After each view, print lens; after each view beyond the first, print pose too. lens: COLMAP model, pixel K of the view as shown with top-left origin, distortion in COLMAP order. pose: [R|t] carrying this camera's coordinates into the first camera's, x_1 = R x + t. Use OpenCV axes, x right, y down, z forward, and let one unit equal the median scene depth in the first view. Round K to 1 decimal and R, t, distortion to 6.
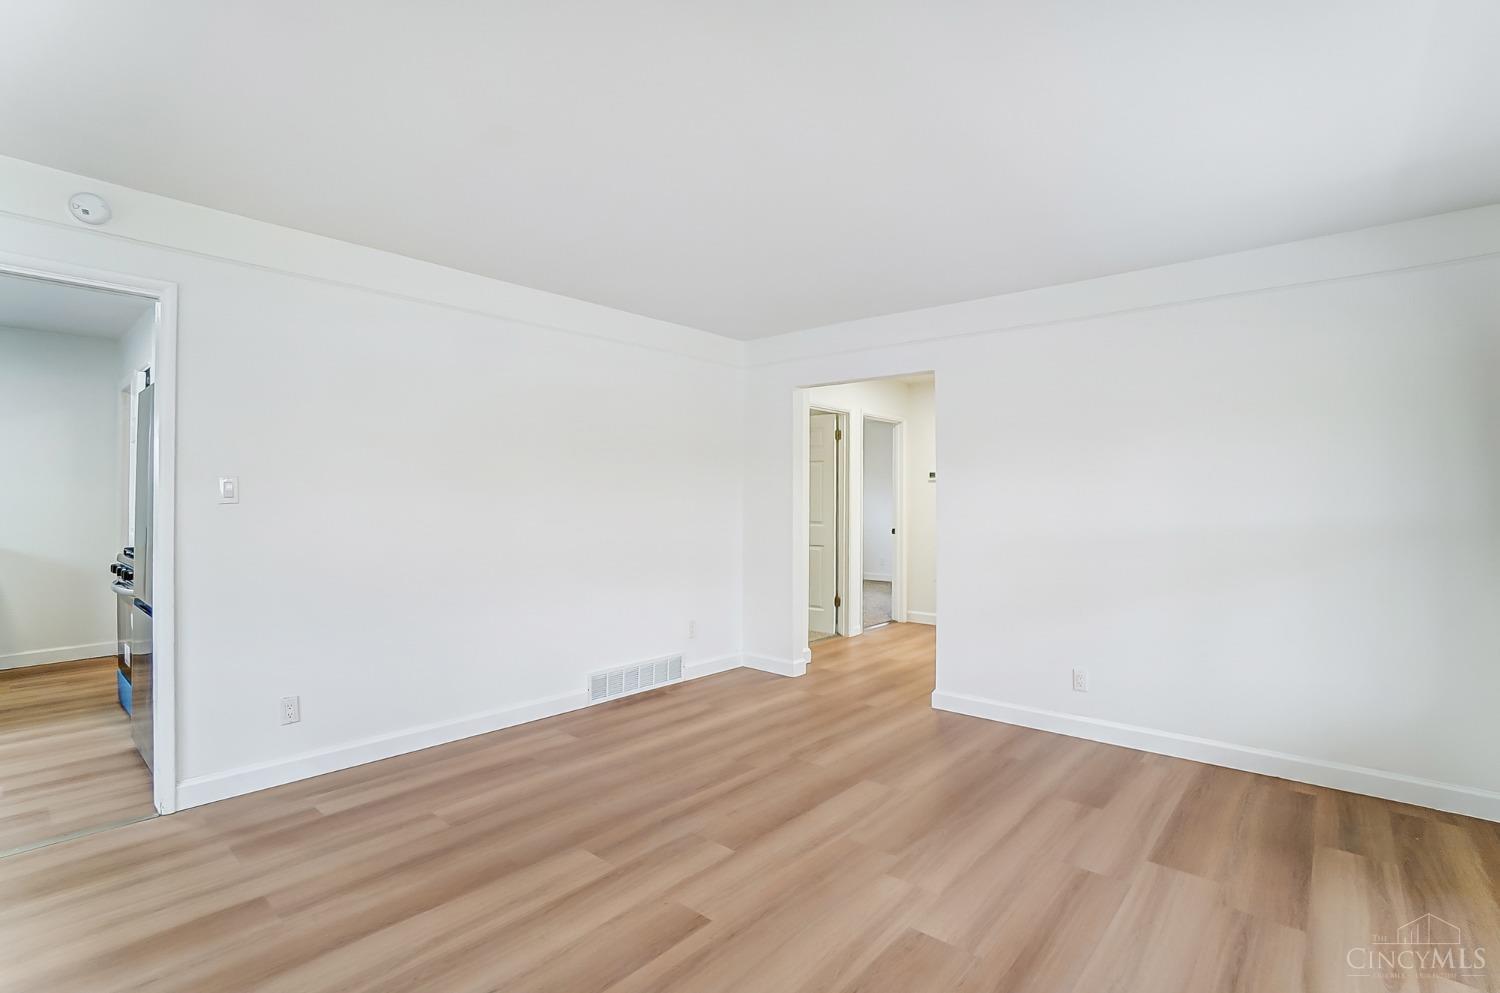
lens RADIAL K [[690.4, 0, 749.3], [0, 690.4, 465.7], [0, 0, 1]] dist [-0.062520, 0.022105]
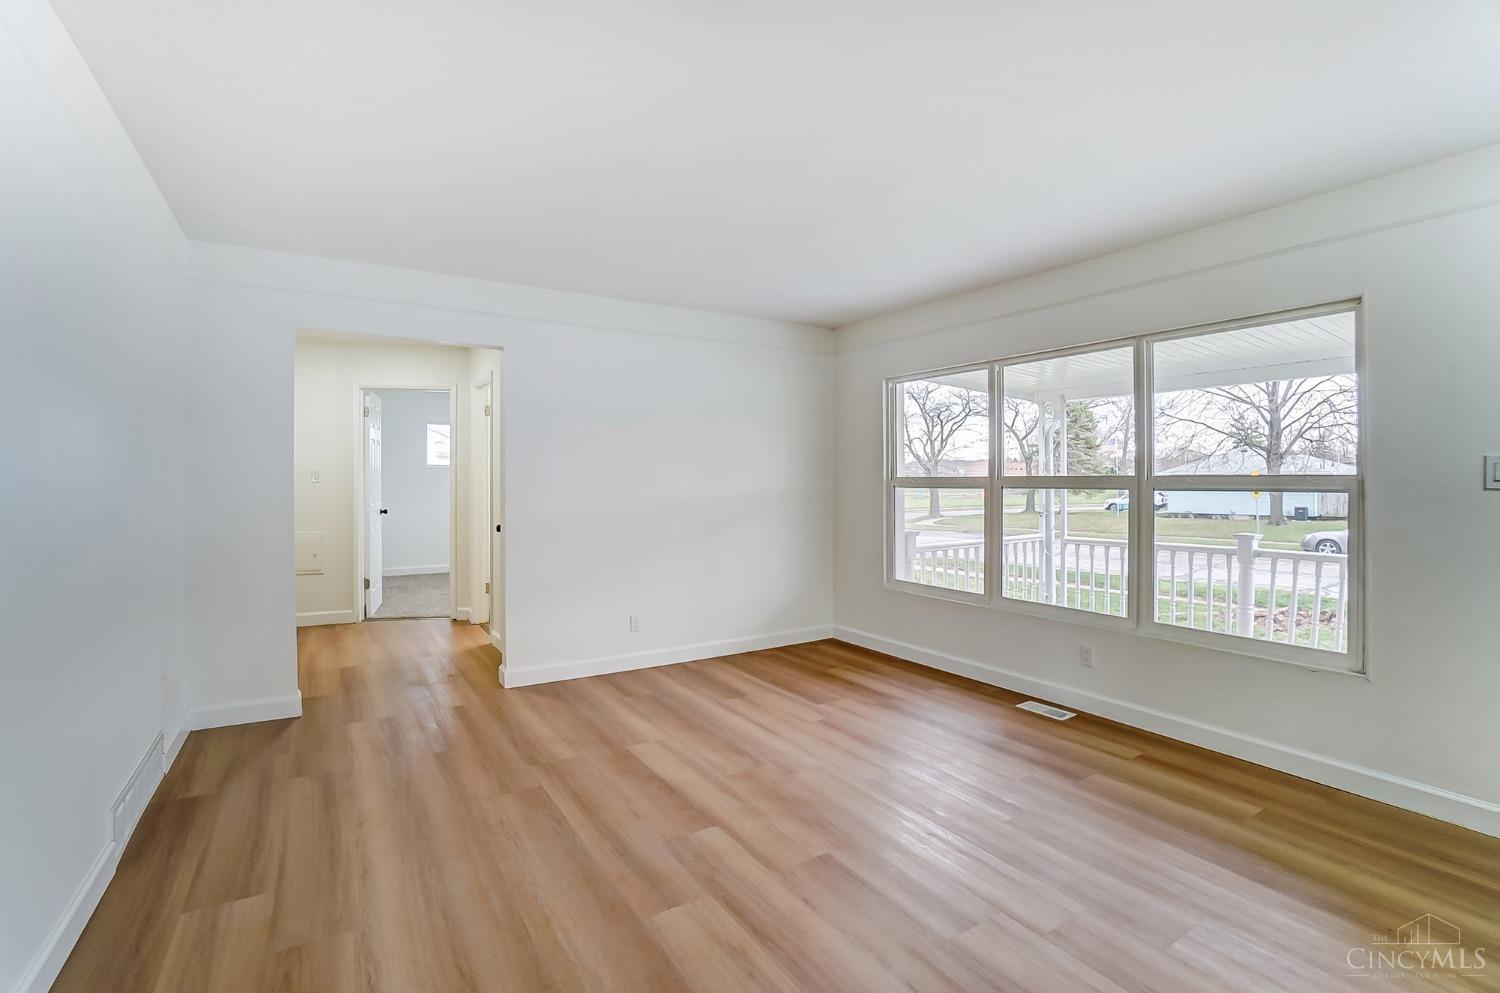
lens RADIAL K [[692.7, 0, 750.0], [0, 692.7, 496.5], [0, 0, 1]] dist [-0.060069, 0.015209]
pose [[0.286758, -0.027460, 0.957610, -0.833770], [-0.050368, 0.997774, 0.043695, 0.027343], [-0.956678, -0.060763, 0.284736, 0.593389]]
